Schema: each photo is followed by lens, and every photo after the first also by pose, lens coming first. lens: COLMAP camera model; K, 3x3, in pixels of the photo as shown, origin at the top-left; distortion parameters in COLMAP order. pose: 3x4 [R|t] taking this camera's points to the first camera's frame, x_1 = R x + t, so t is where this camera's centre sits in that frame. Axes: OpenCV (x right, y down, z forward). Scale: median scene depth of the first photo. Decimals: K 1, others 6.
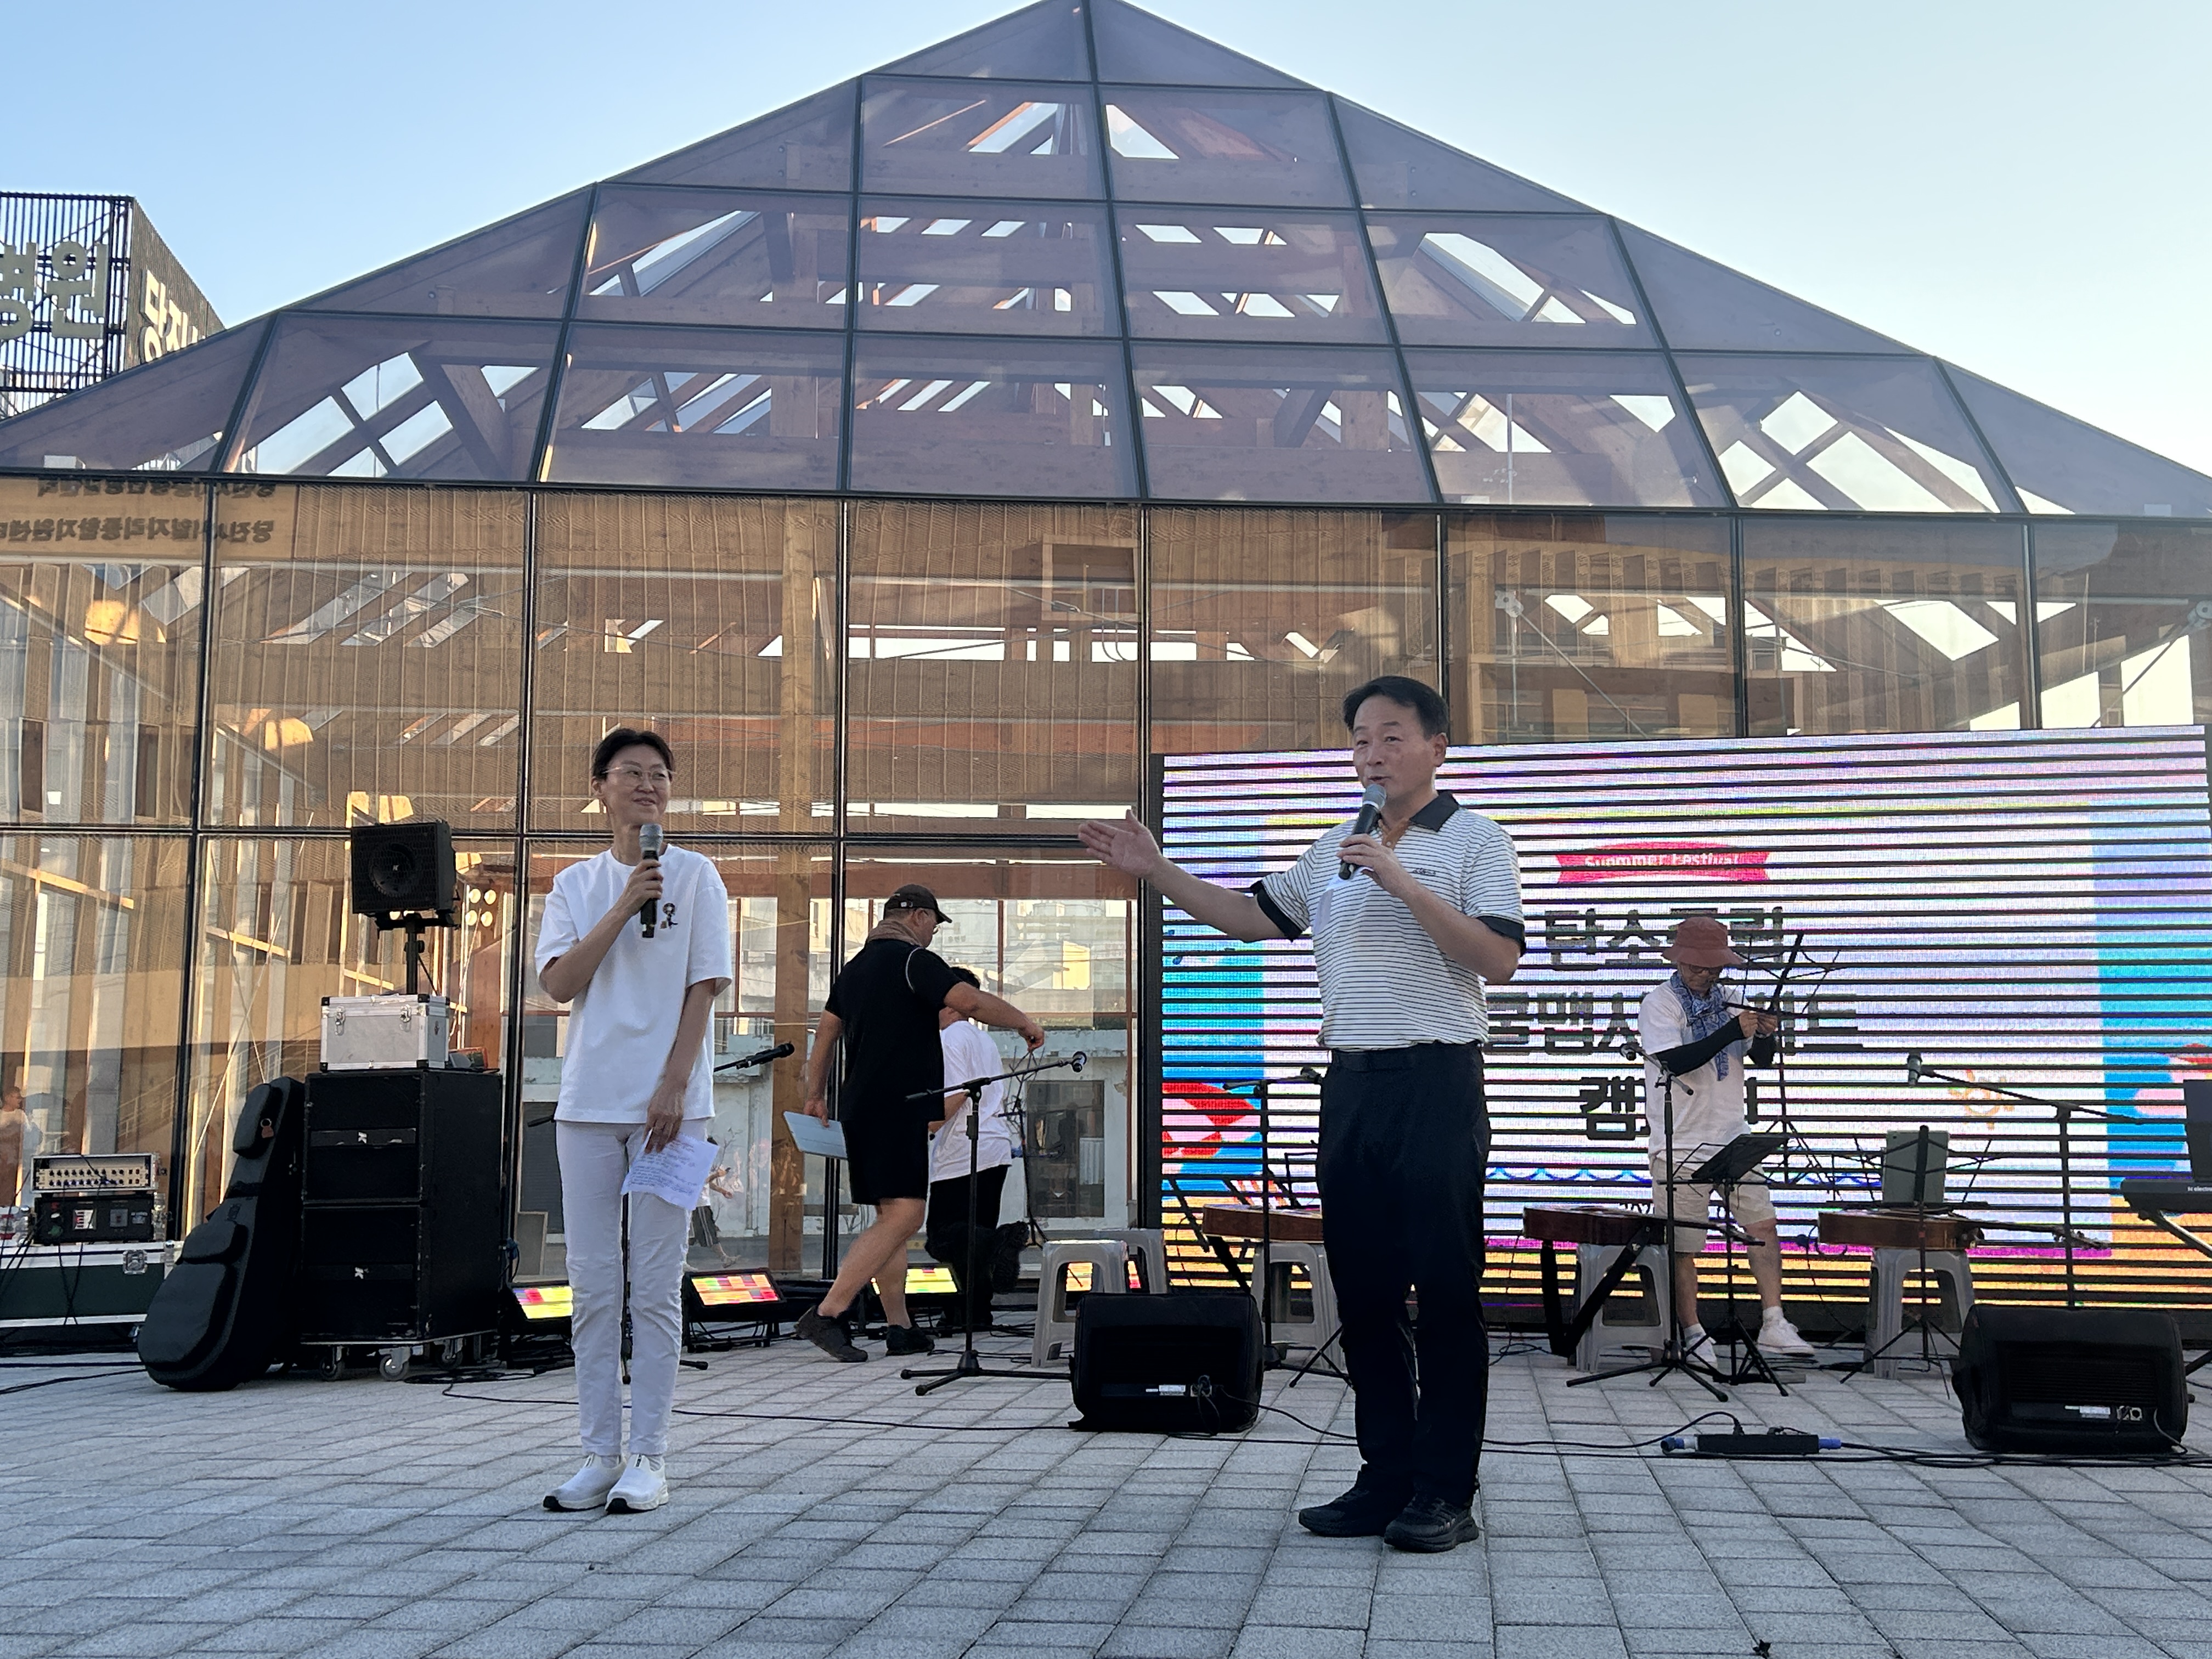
lens RADIAL K [[2406.7, 0, 1082.4], [0, 2406.7, 826.6], [0, 0, 1]] dist [0.086947, -0.179136]
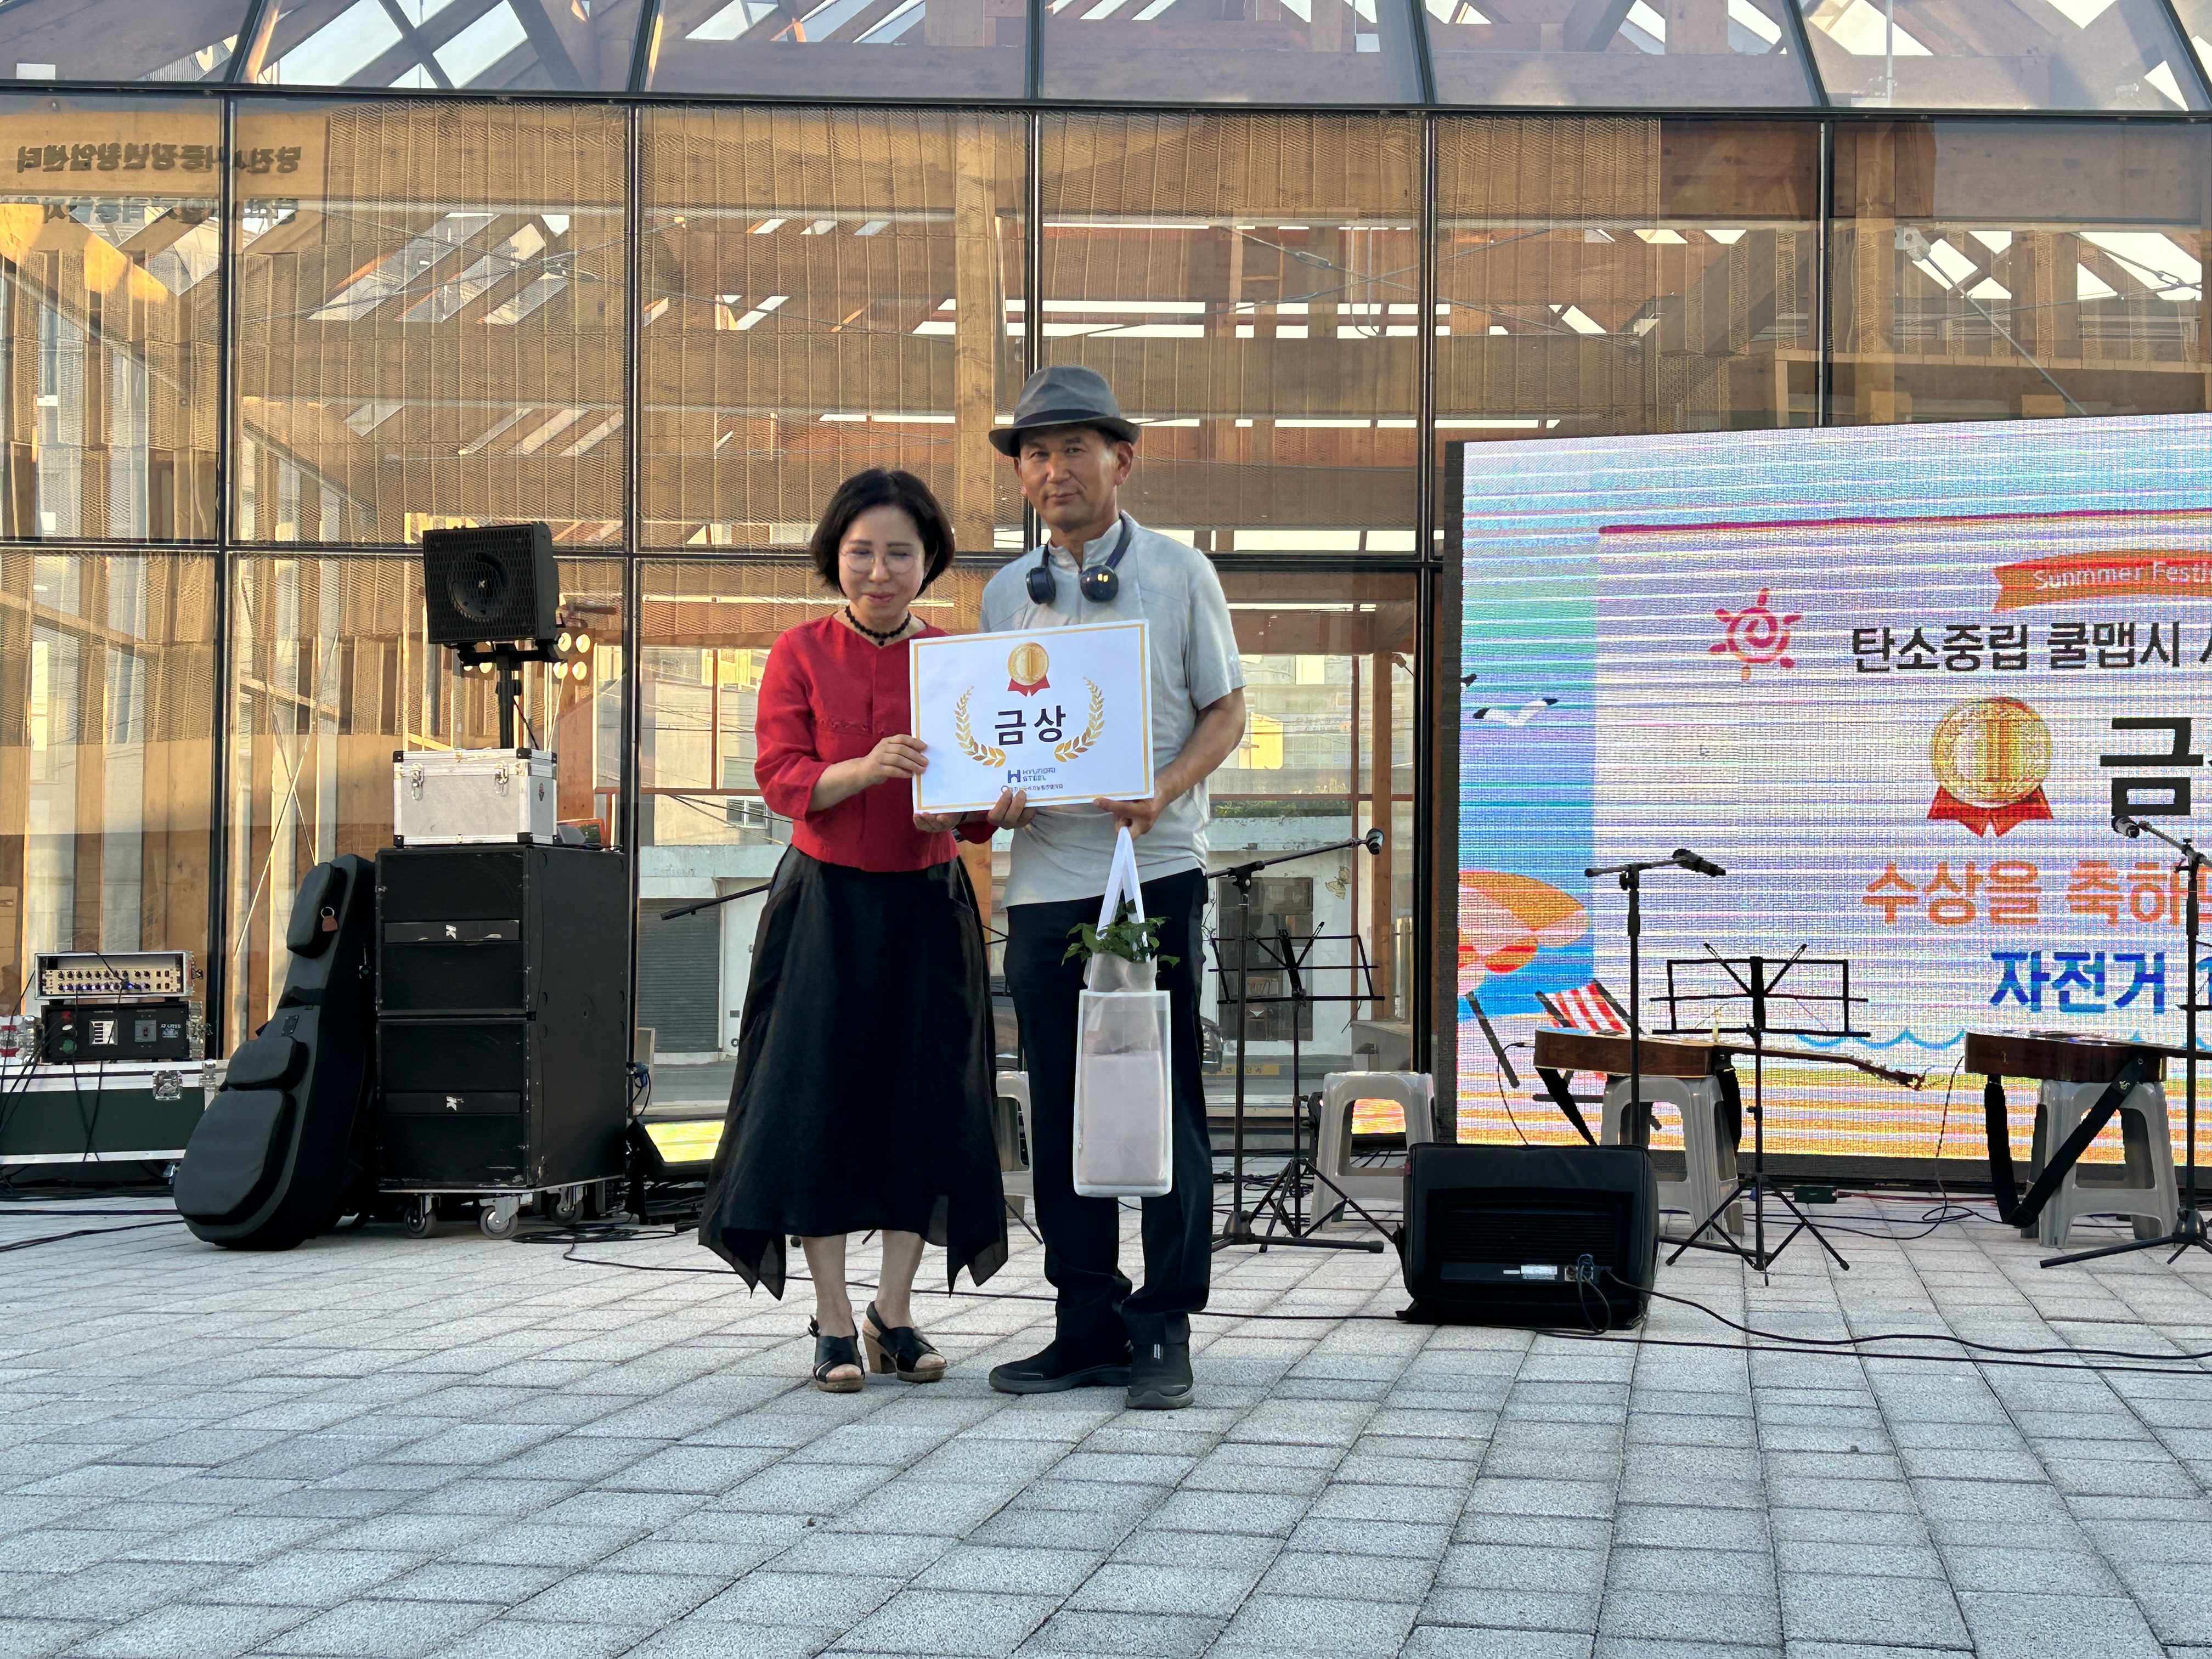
lens RADIAL K [[2882.7, 0, 1114.9], [0, 2882.7, 870.3], [0, 0, 1]] dist [0.194957, -0.616874]
pose [[0.998498, 0.003722, -0.054659, -0.032251], [0.001892, 0.994752, 0.102300, 0.013321], [0.054753, -0.102250, 0.993251, 0.084565]]
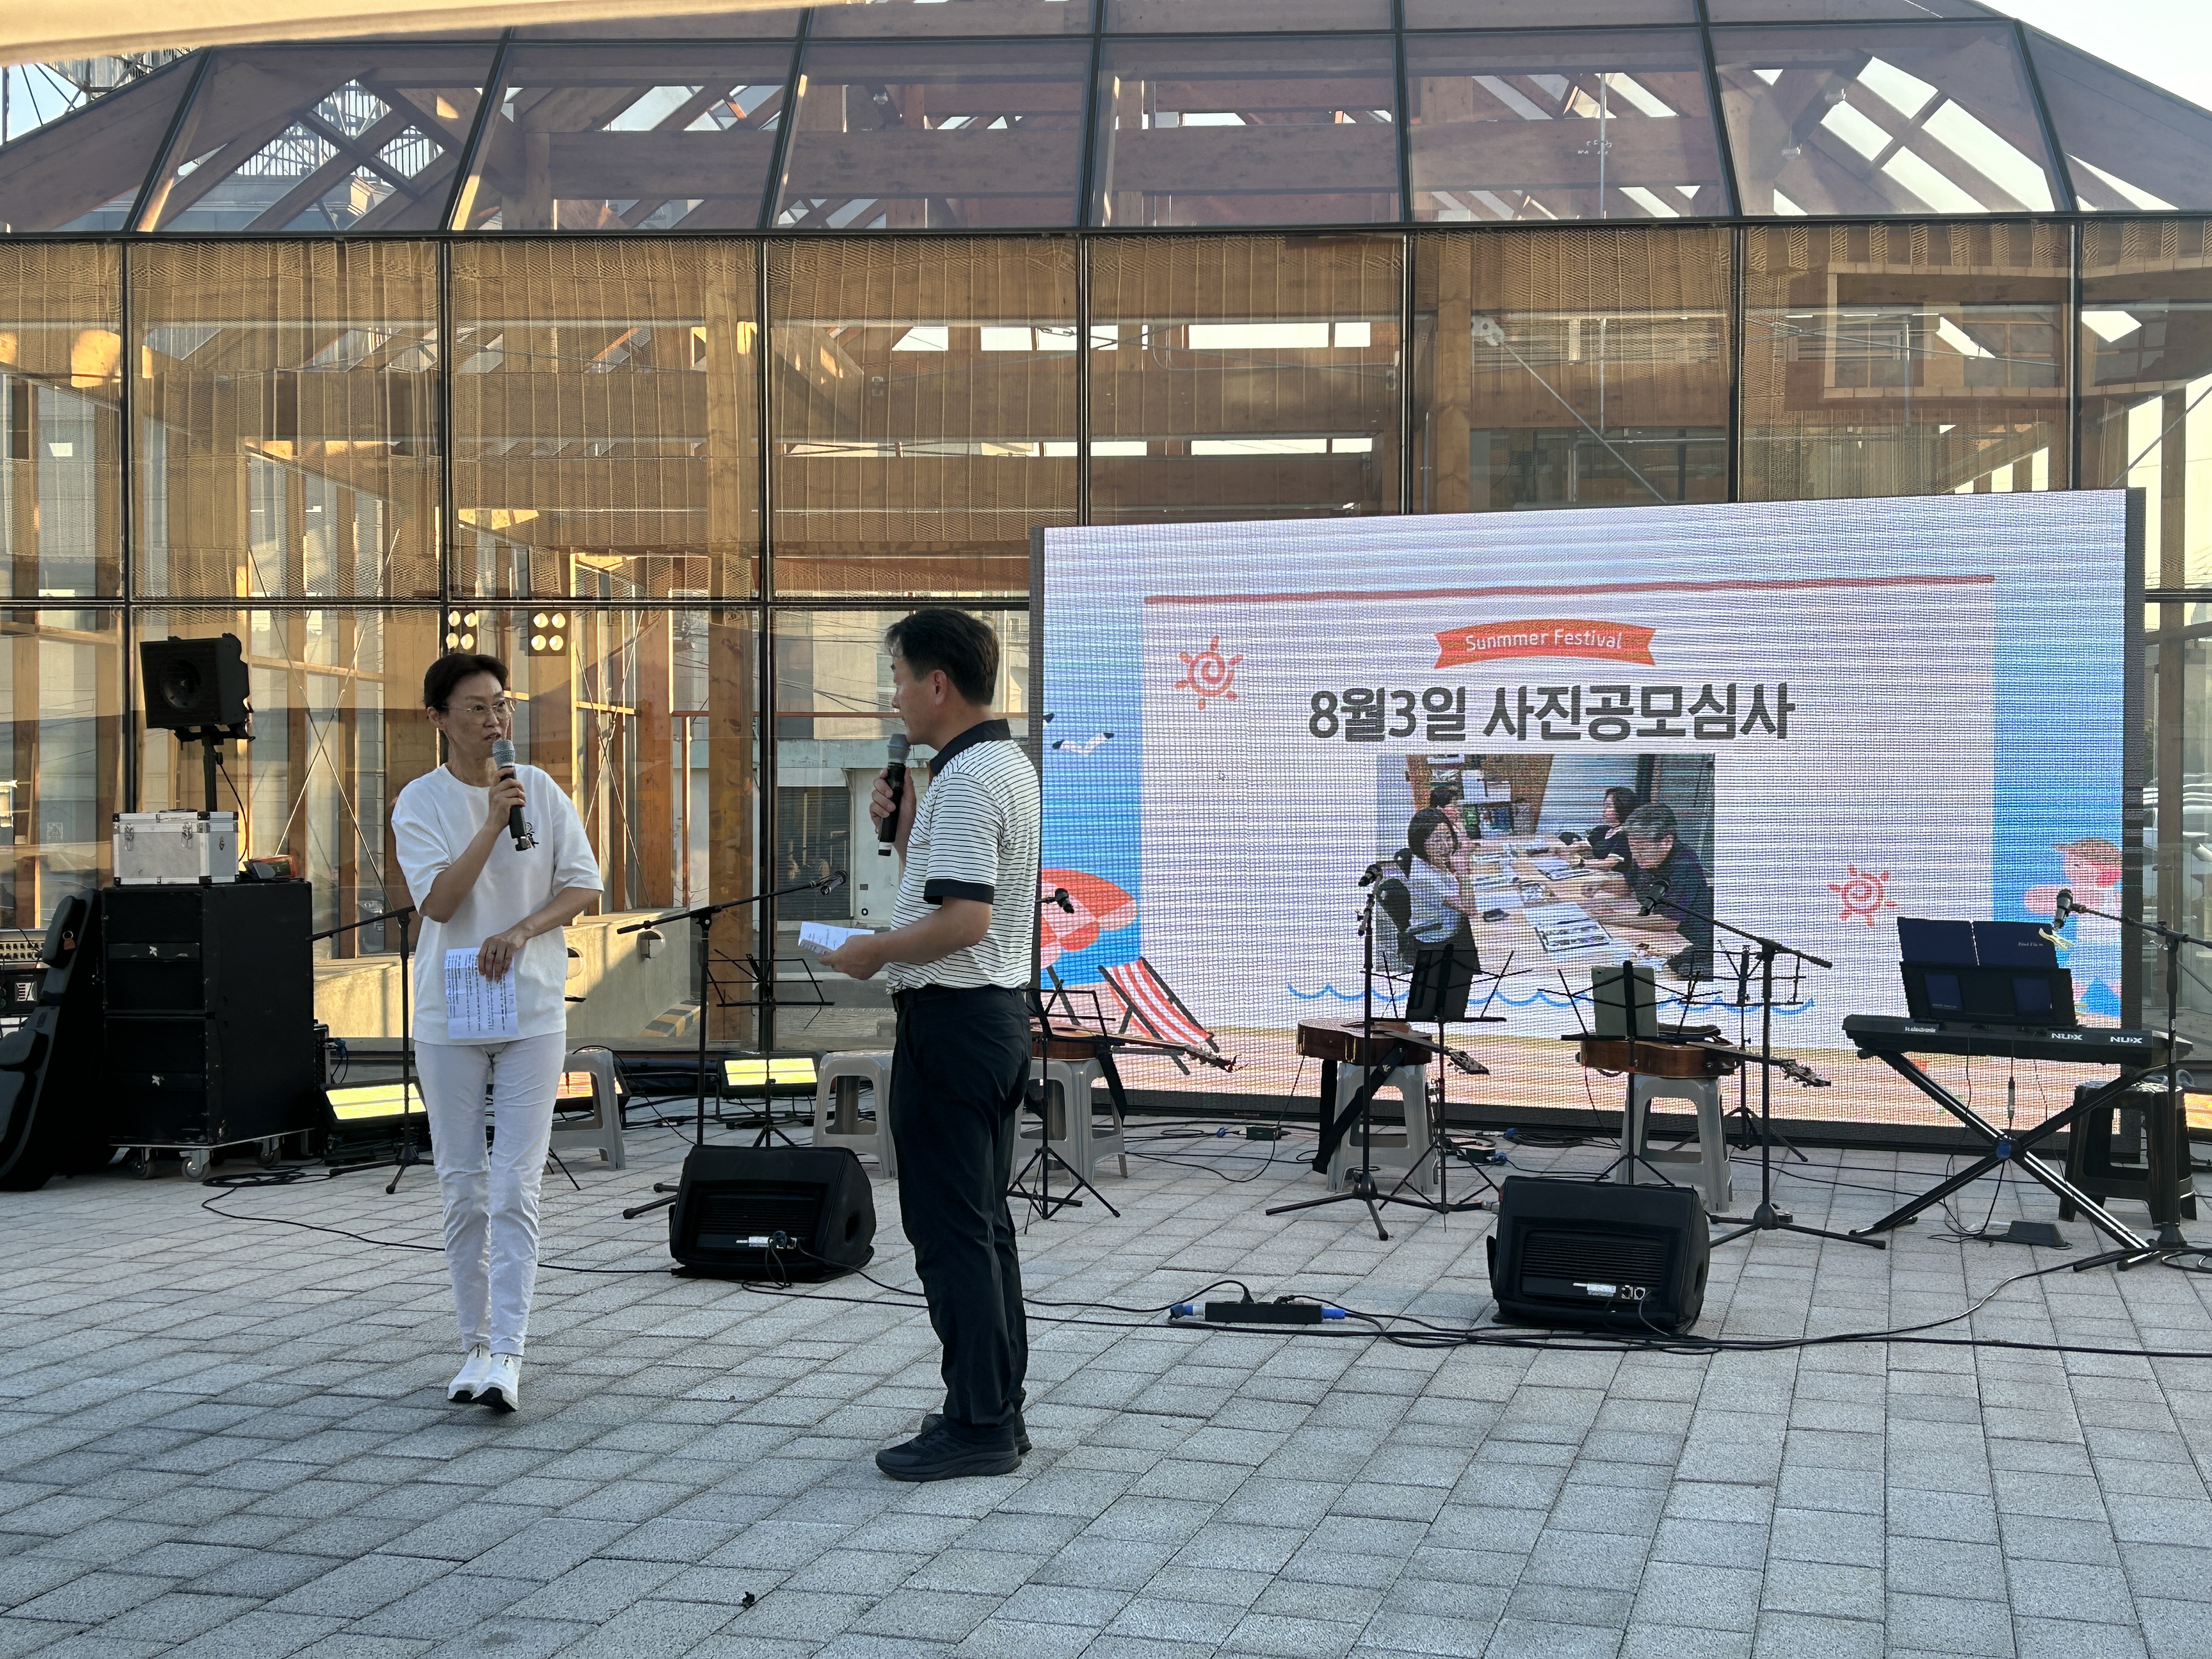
lens RADIAL K [[2617.9, 0, 1106.0], [0, 2617.9, 829.5], [0, 0, 1]] dist [0.142421, -0.407047]
pose [[0.992025, -0.001071, -0.126033, 0.233414], [0.018576, 0.990286, 0.137799, -0.066468], [0.124661, -0.139041, 0.982409, -0.043198]]
